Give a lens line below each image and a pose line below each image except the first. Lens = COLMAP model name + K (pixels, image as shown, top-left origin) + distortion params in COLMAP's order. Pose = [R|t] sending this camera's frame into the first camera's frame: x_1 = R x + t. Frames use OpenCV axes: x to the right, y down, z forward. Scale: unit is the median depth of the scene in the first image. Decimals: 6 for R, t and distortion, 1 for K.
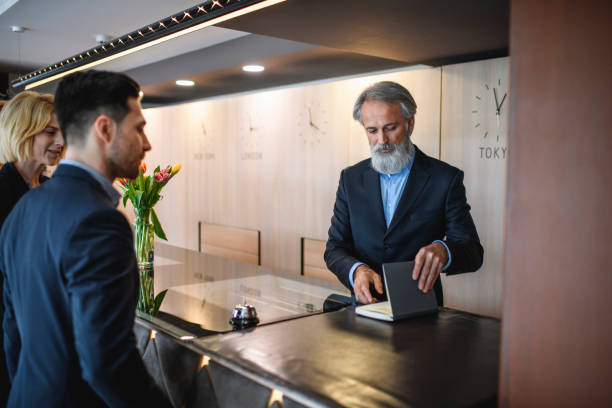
lens RADIAL K [[601.9, 0, 308.7], [0, 601.9, 202.7], [0, 0, 1]] dist [-0.034387, 0.034569]
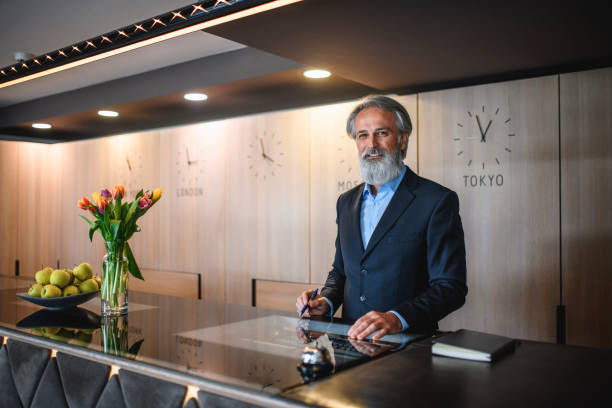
lens RADIAL K [[601.9, 0, 308.7], [0, 601.9, 202.7], [0, 0, 1]] dist [-0.034387, 0.034569]
pose [[0.979215, -0.004493, 0.202775, -0.157482], [0.021135, 0.996572, -0.079979, 0.023560], [-0.201721, 0.082602, 0.975954, 0.111311]]
